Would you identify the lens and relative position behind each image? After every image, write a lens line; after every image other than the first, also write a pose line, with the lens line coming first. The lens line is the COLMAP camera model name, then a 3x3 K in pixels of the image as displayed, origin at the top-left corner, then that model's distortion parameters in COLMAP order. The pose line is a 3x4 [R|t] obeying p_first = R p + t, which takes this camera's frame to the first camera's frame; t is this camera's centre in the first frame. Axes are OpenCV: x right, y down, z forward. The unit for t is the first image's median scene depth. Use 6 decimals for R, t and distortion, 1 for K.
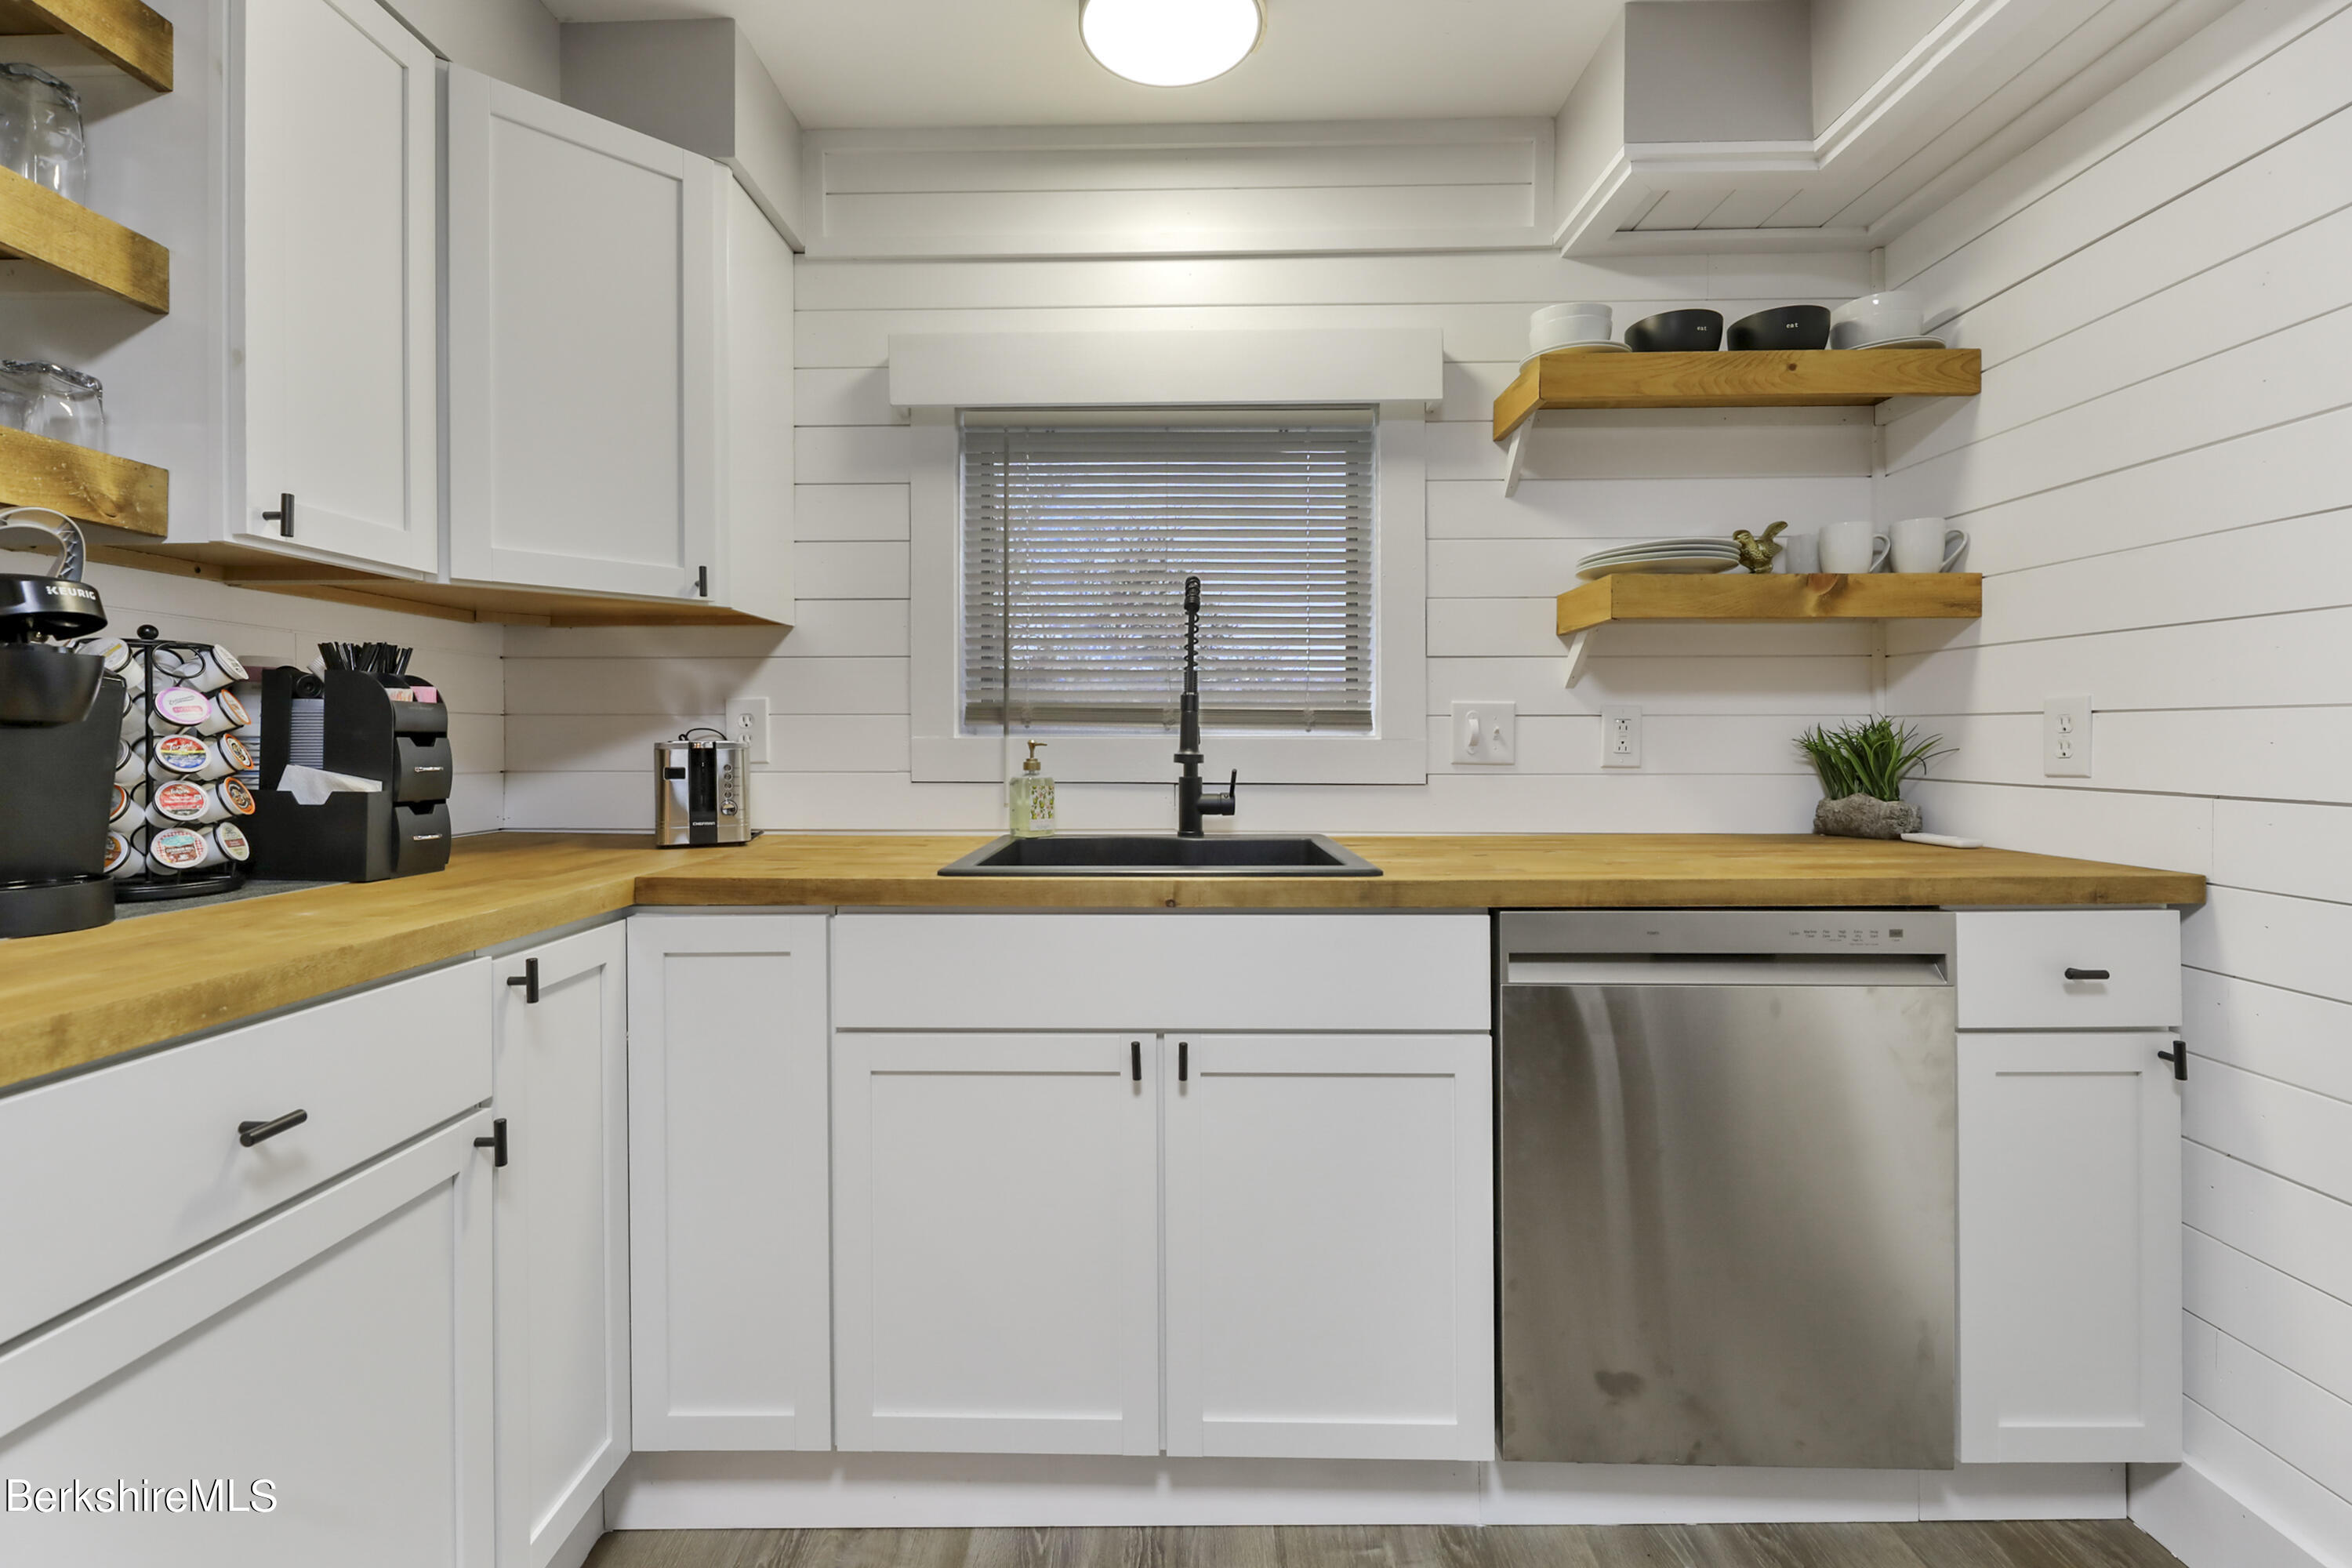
lens RADIAL K [[1012.7, 0, 1165.3], [0, 1012.7, 739.0], [0, 0, 1]] dist [0.002060, -0.000176]
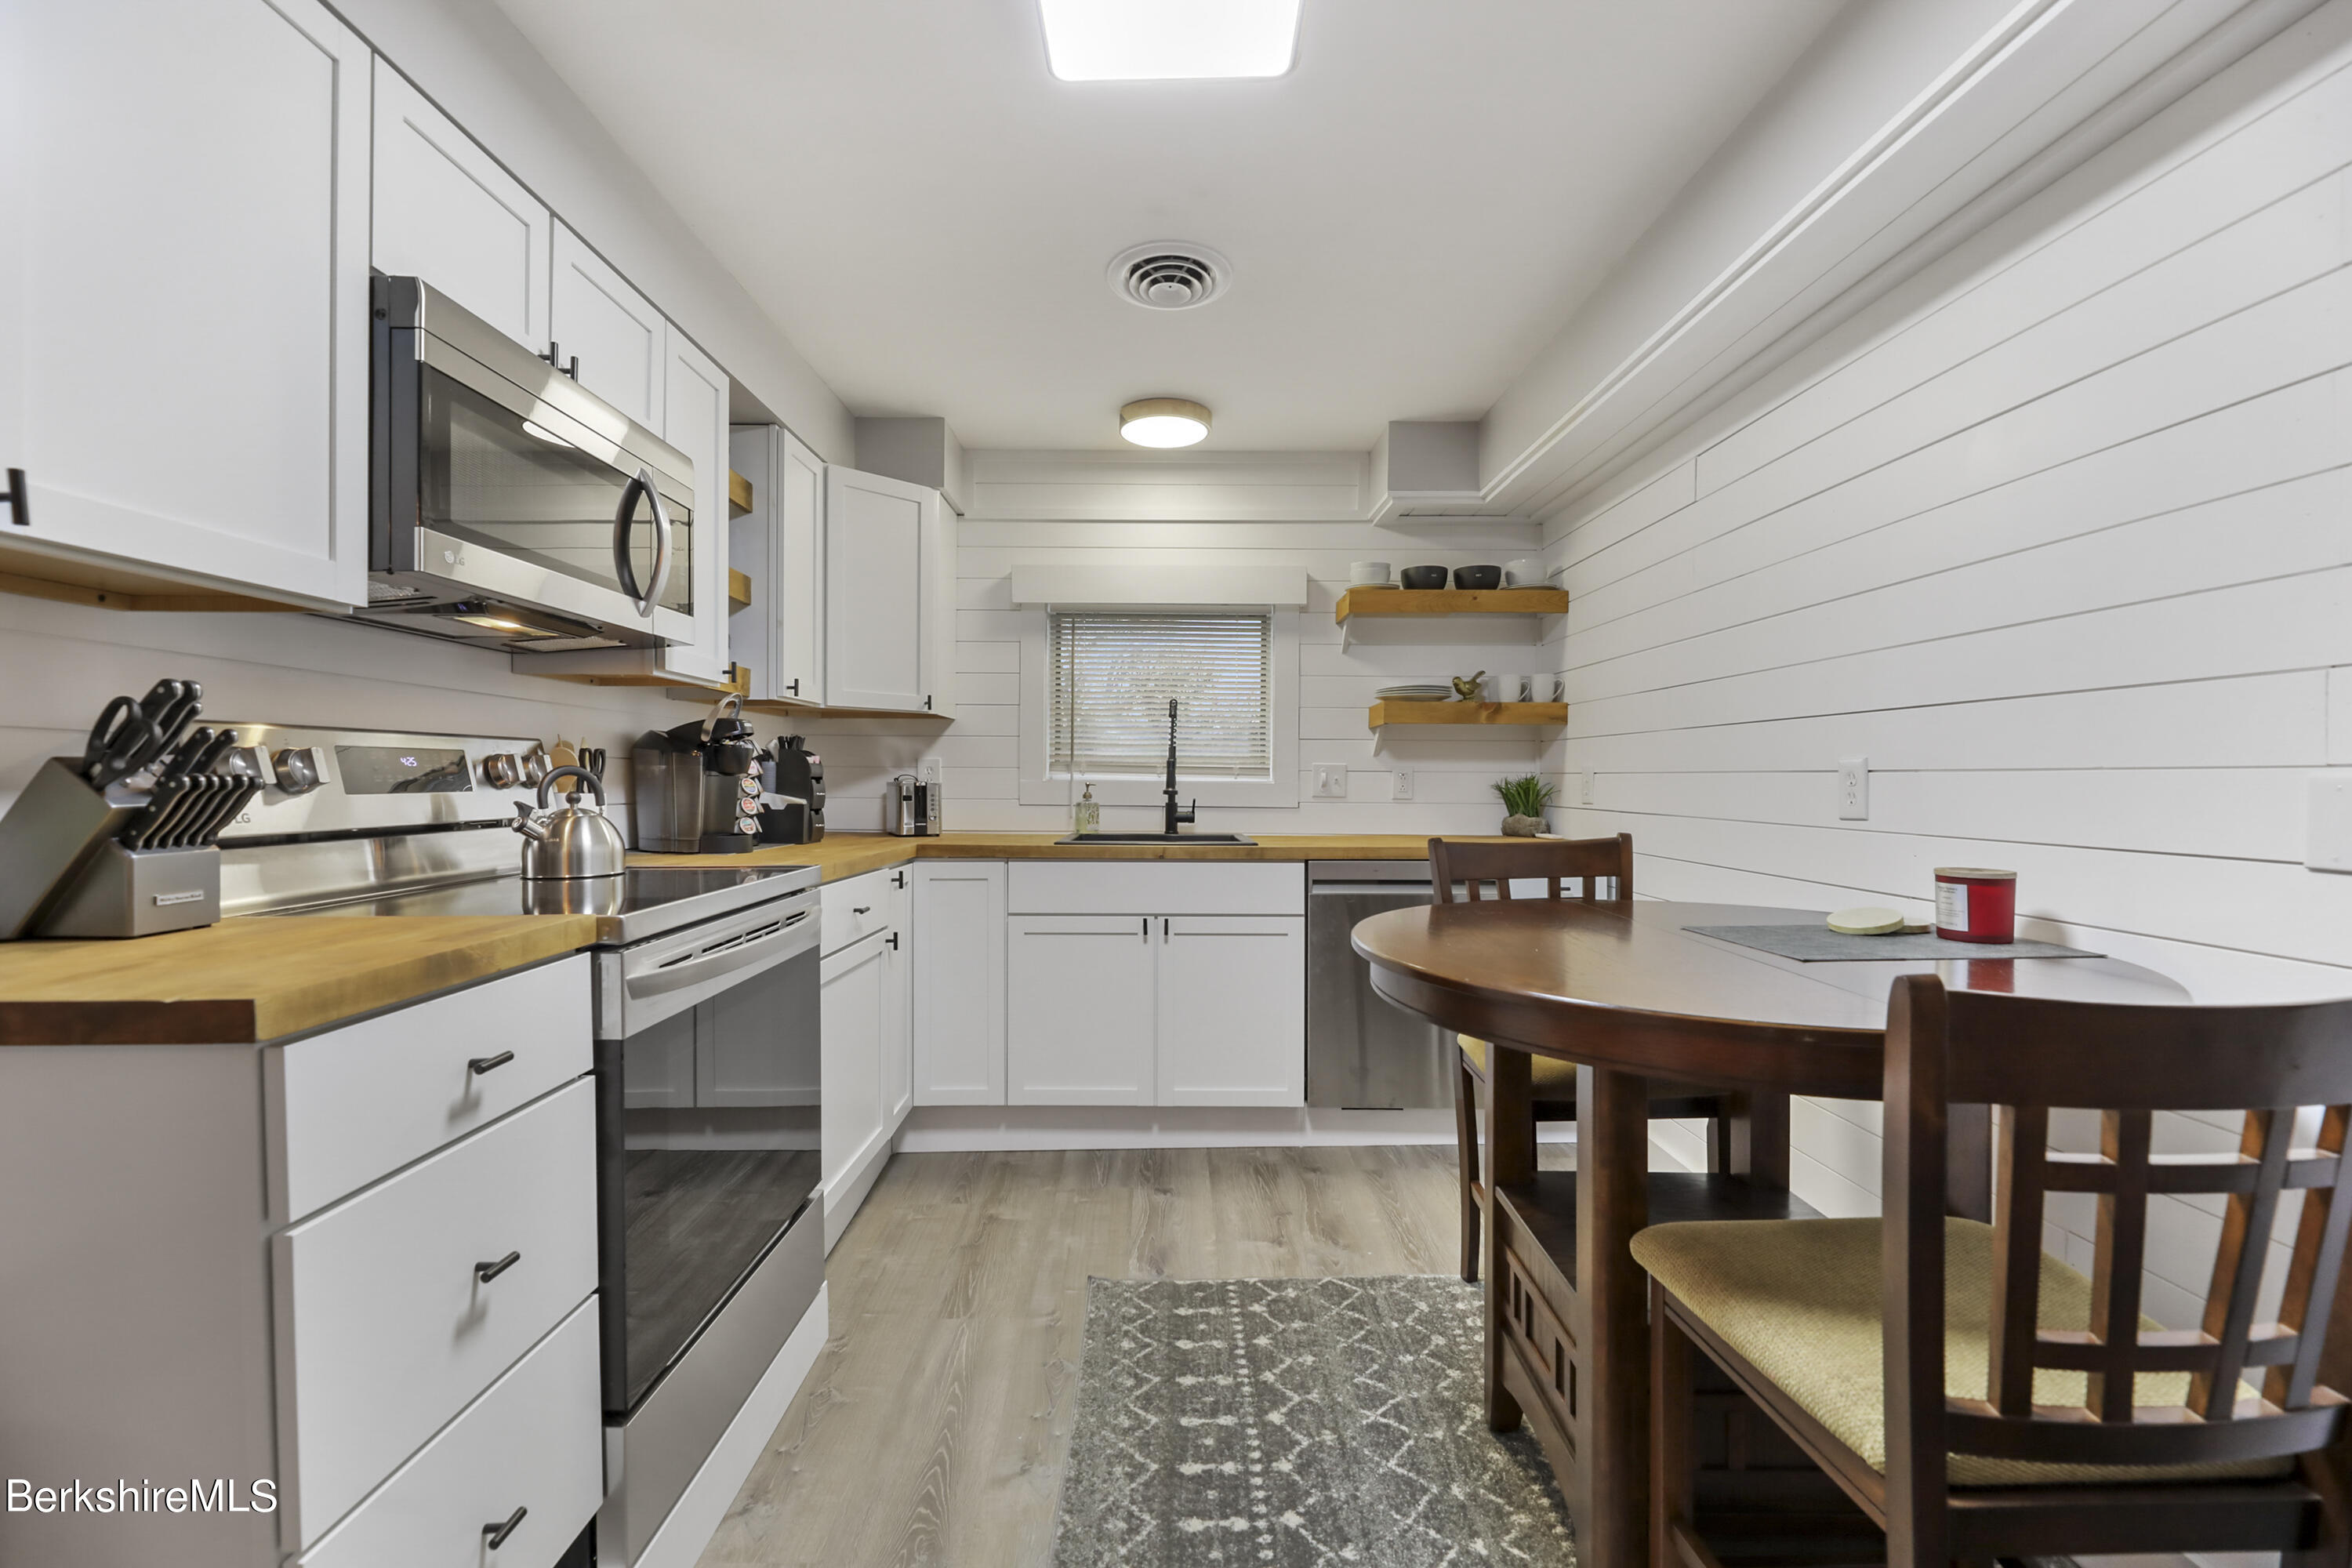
lens RADIAL K [[972.8, 0, 1176.0], [0, 972.8, 784.0], [0, 0, 1]] dist [-0.004922, -0.000136]
pose [[0.999657, 0.008169, 0.024880, -0.013088], [-0.008296, 0.999953, 0.005013, -0.006768], [-0.024838, -0.005218, 0.999678, -0.875981]]
